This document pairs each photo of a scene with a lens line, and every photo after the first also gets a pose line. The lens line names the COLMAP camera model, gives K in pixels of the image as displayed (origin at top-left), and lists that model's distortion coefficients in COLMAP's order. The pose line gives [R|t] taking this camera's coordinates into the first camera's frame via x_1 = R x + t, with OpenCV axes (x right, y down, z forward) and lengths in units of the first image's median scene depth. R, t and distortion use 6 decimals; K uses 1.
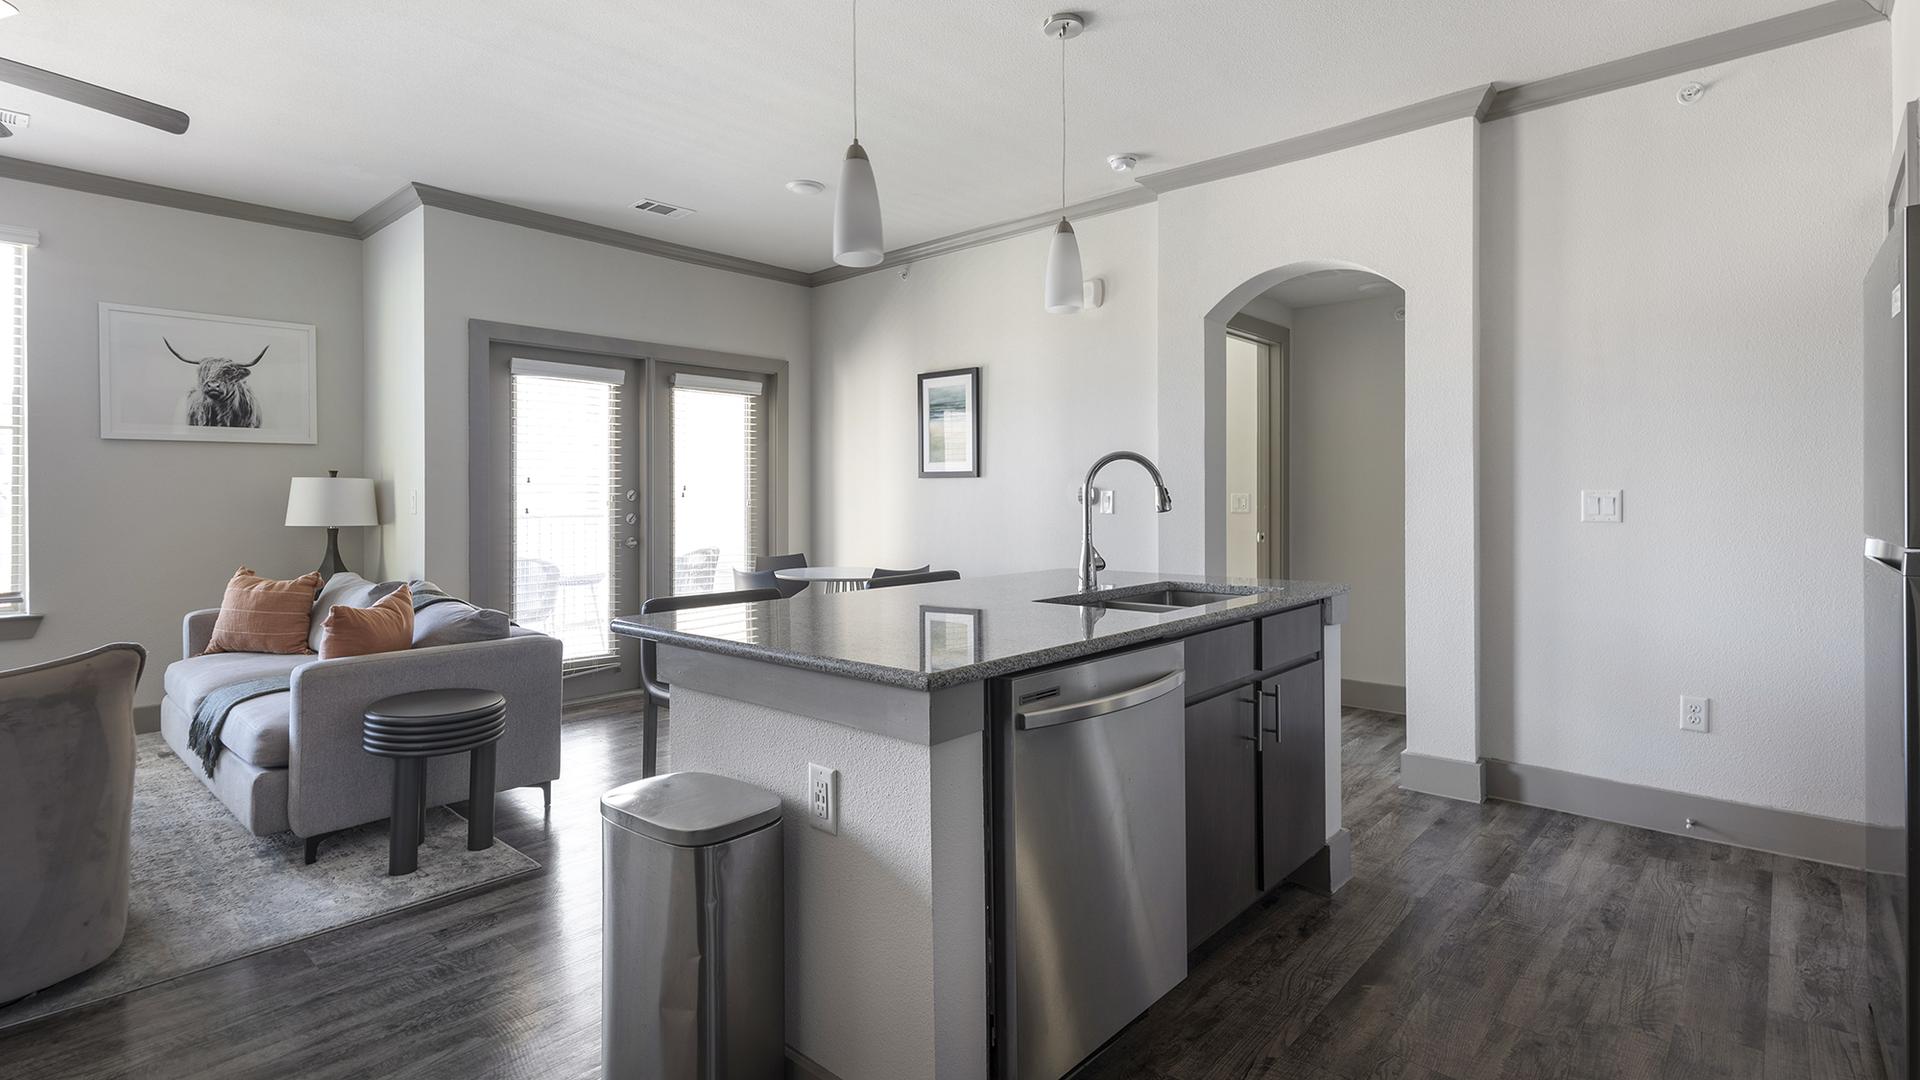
lens RADIAL K [[934.3, 0, 992.8], [0, 934.3, 497.8], [0, 0, 1]] dist [0.002132, 0.000373]
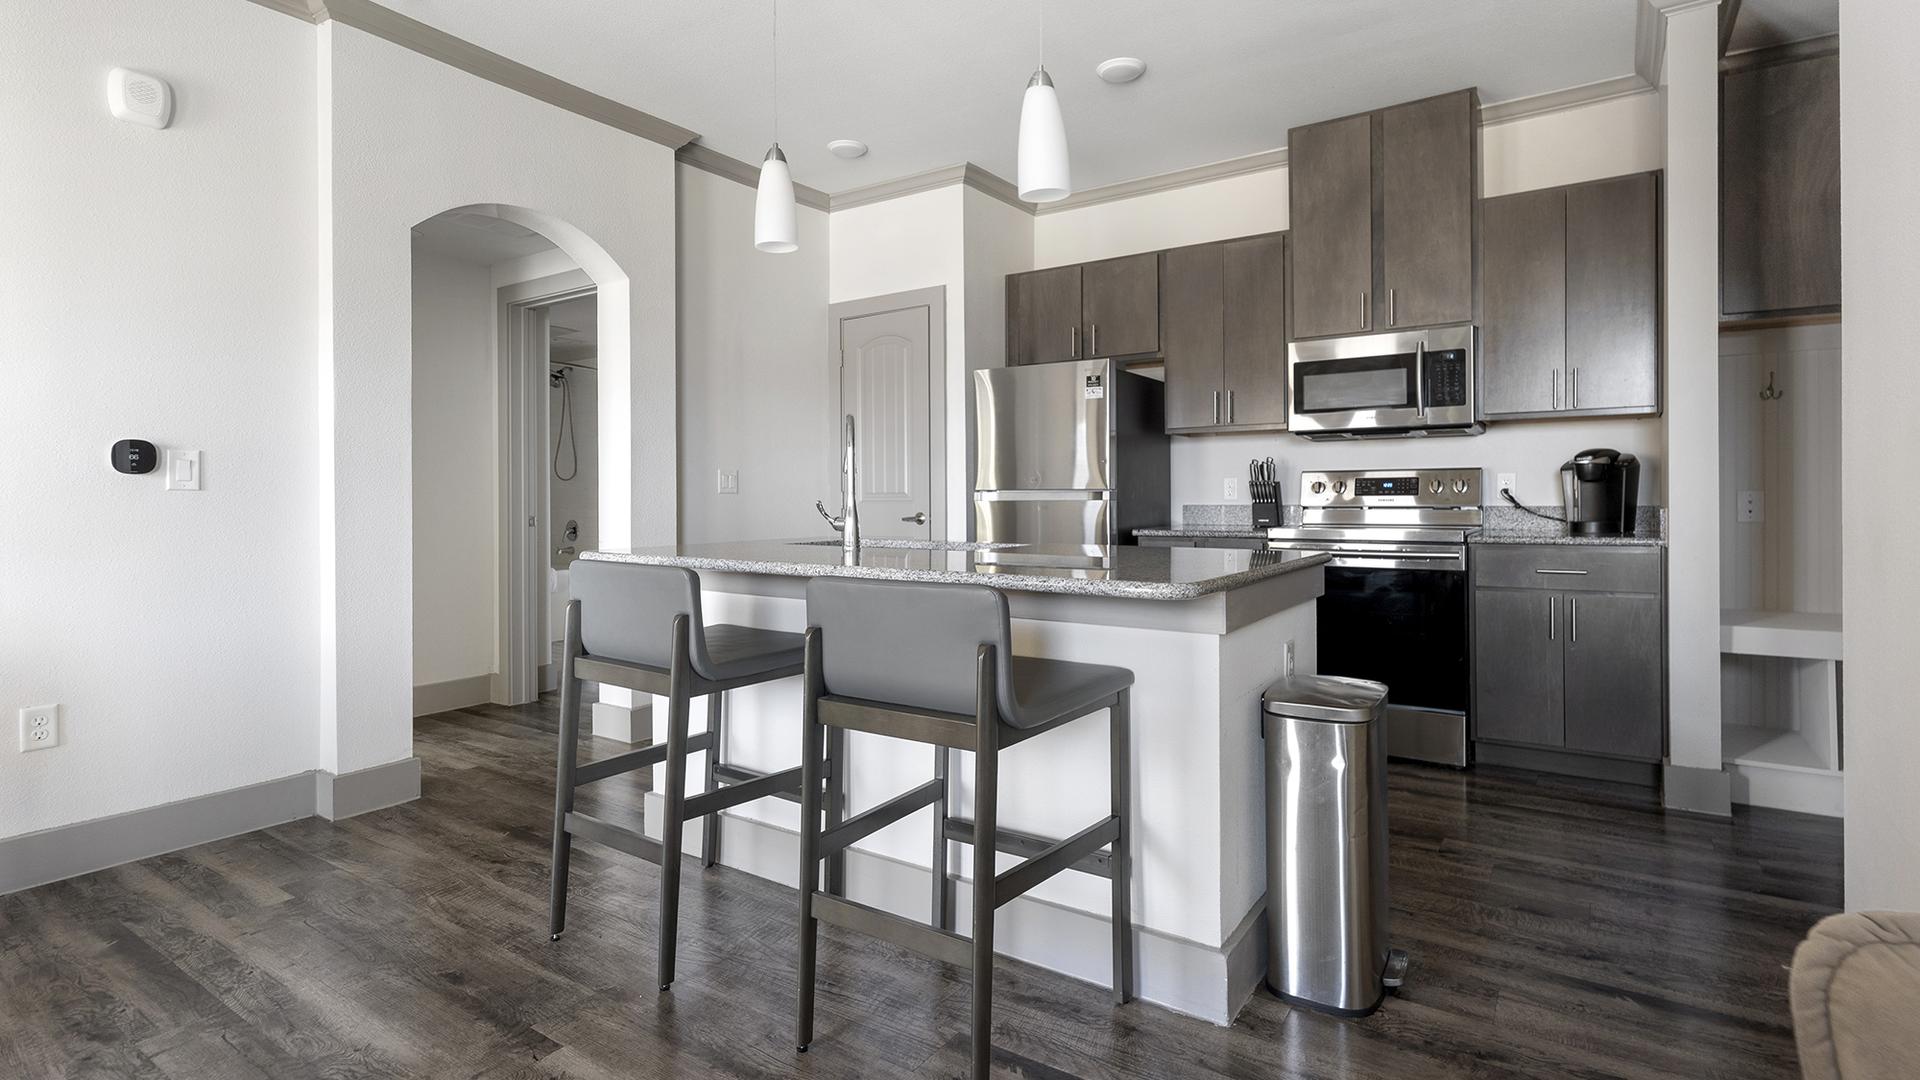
lens RADIAL K [[931.0, 0, 971.0], [0, 931.0, 496.3], [0, 0, 1]] dist [0.001904, 0.000960]
pose [[-0.132410, 0.005538, 0.991180, -0.519530], [0.008541, 0.999954, -0.004446, 0.028041], [-0.991158, 0.007877, -0.132451, 0.584232]]
